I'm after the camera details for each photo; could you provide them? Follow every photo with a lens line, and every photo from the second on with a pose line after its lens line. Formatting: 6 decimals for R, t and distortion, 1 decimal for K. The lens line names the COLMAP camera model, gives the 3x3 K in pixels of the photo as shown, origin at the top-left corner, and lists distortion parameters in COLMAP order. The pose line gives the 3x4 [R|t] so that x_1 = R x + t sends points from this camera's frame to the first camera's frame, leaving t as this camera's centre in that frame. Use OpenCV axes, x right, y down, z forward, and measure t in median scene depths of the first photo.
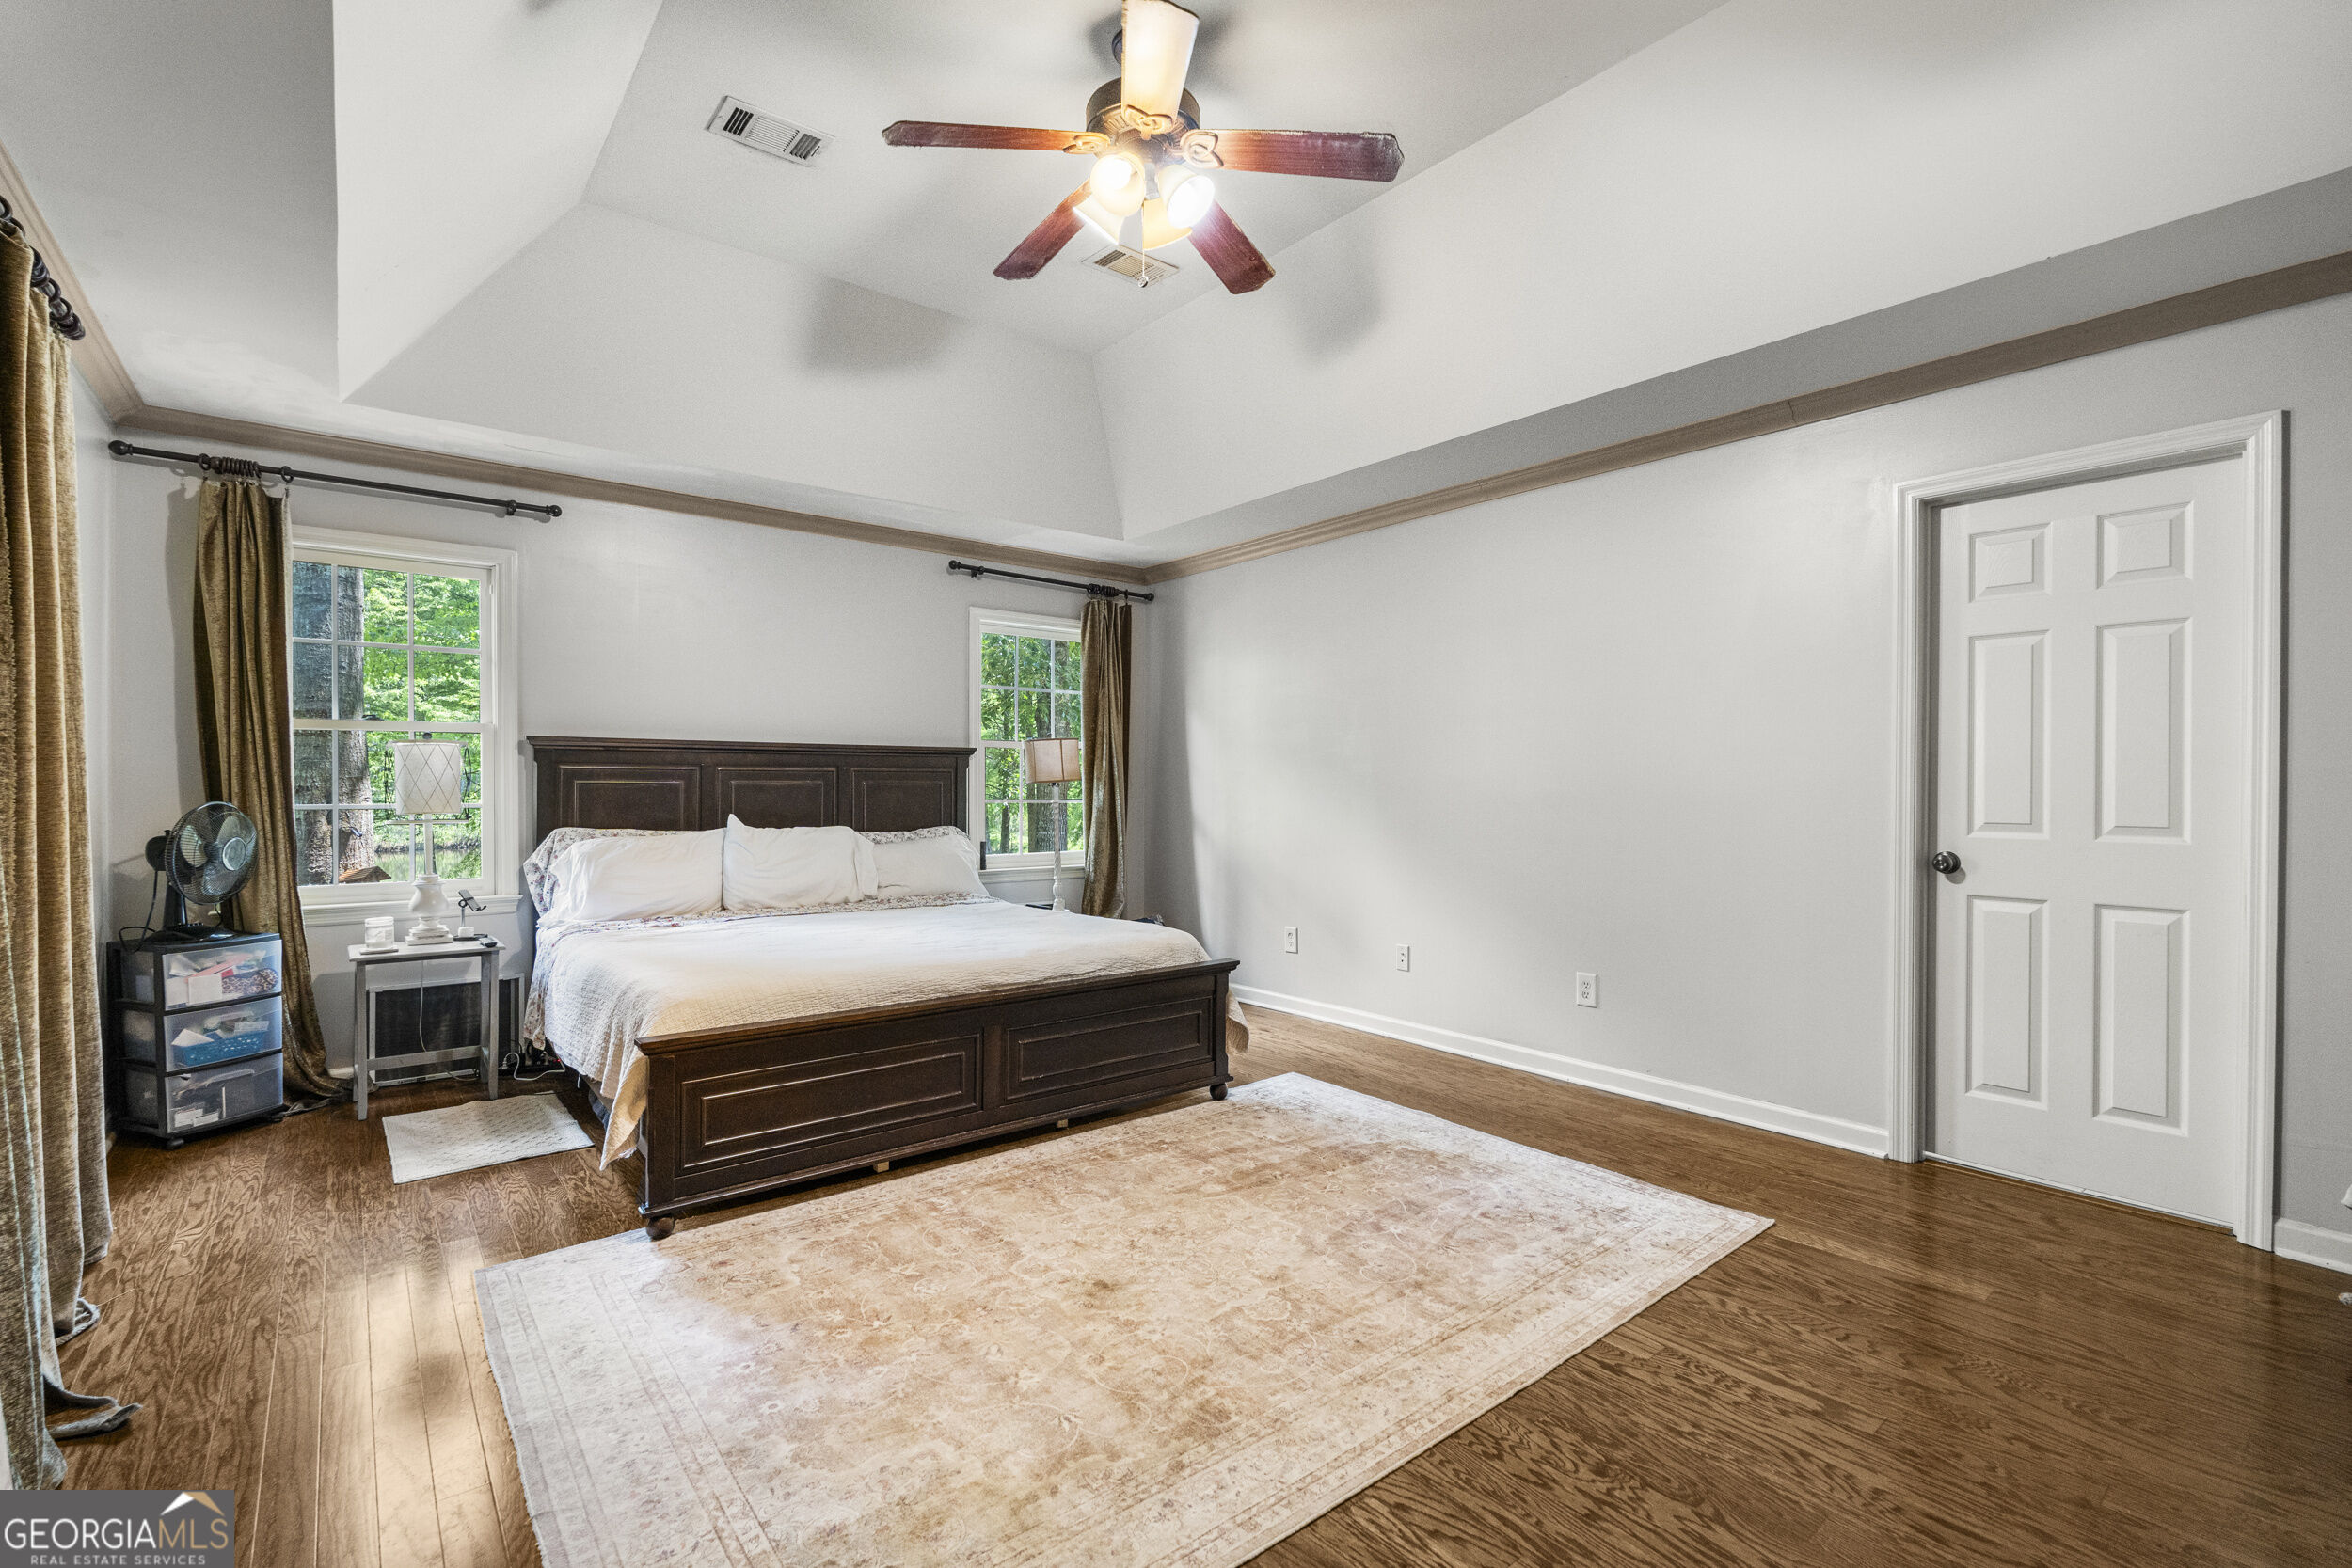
lens RADIAL K [[1033.2, 0, 1174.9], [0, 1033.2, 787.3], [0, 0, 1]] dist [-0.003467, -0.000063]
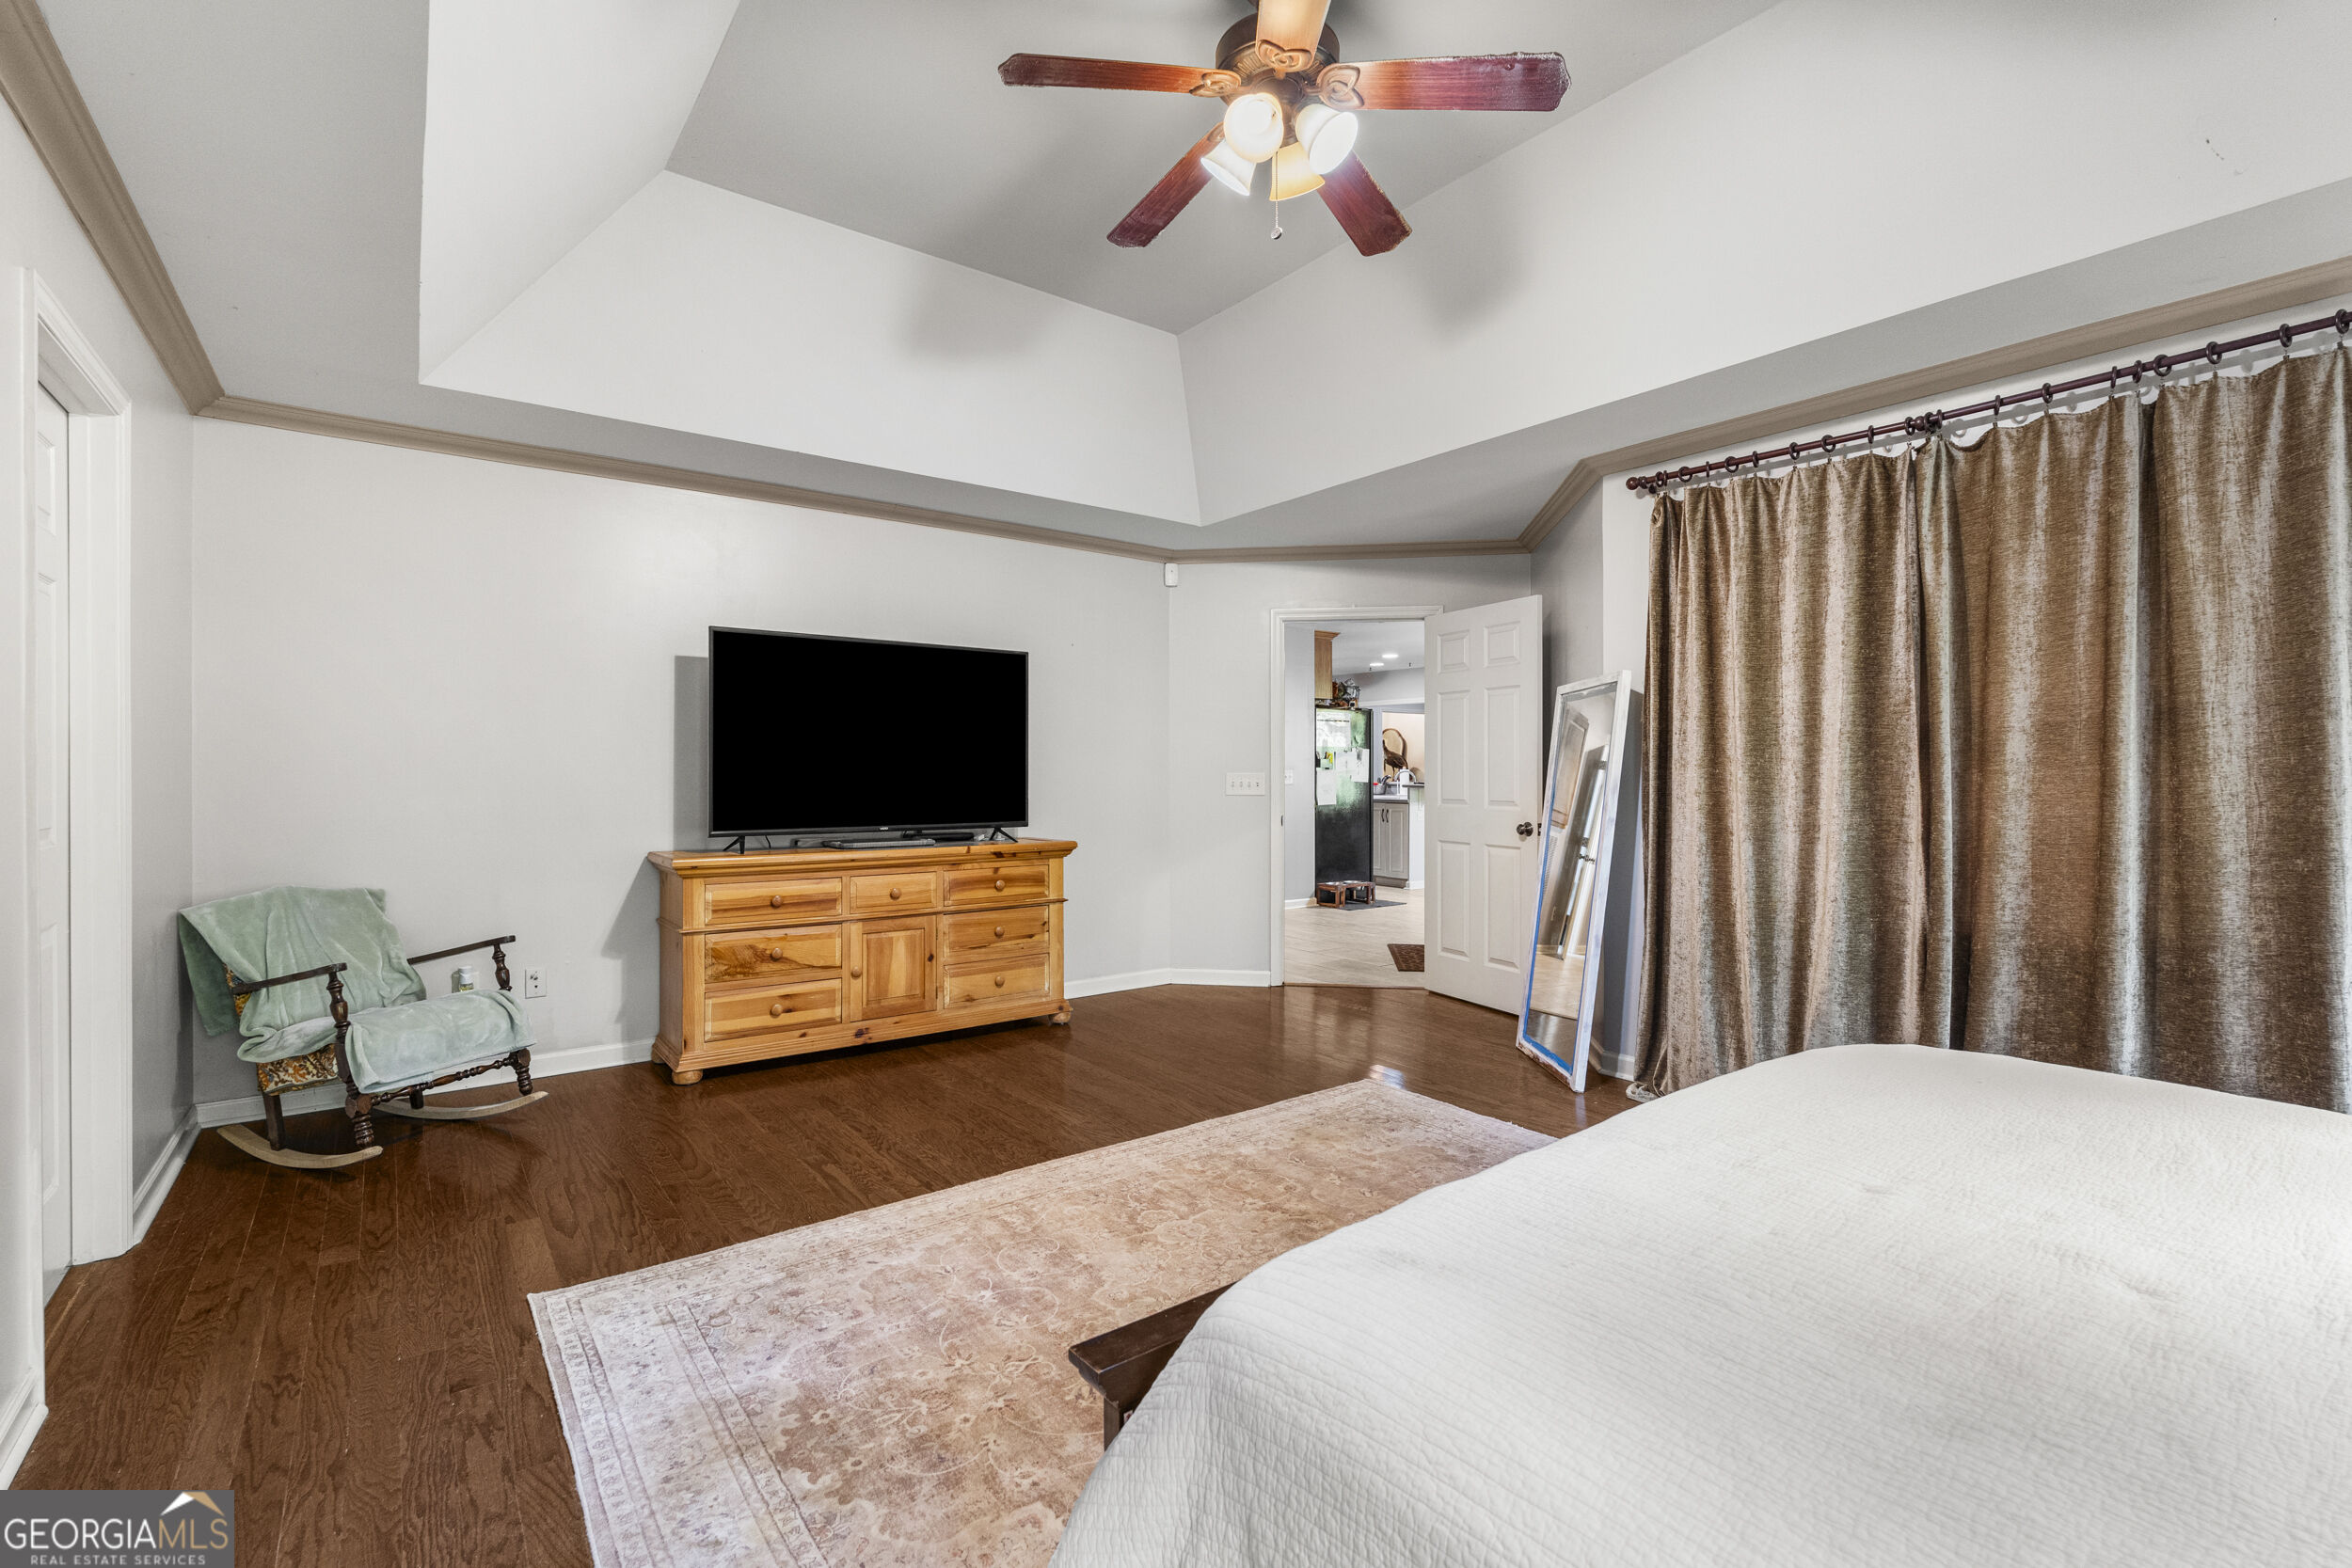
lens RADIAL K [[1033.2, 0, 1174.9], [0, 1033.2, 787.3], [0, 0, 1]] dist [-0.003467, -0.000063]
pose [[-0.999713, -0.001067, 0.023943, 0.038079], [-0.000727, 0.999899, 0.014165, -0.004552], [-0.023956, 0.014143, -0.999613, 1.932798]]
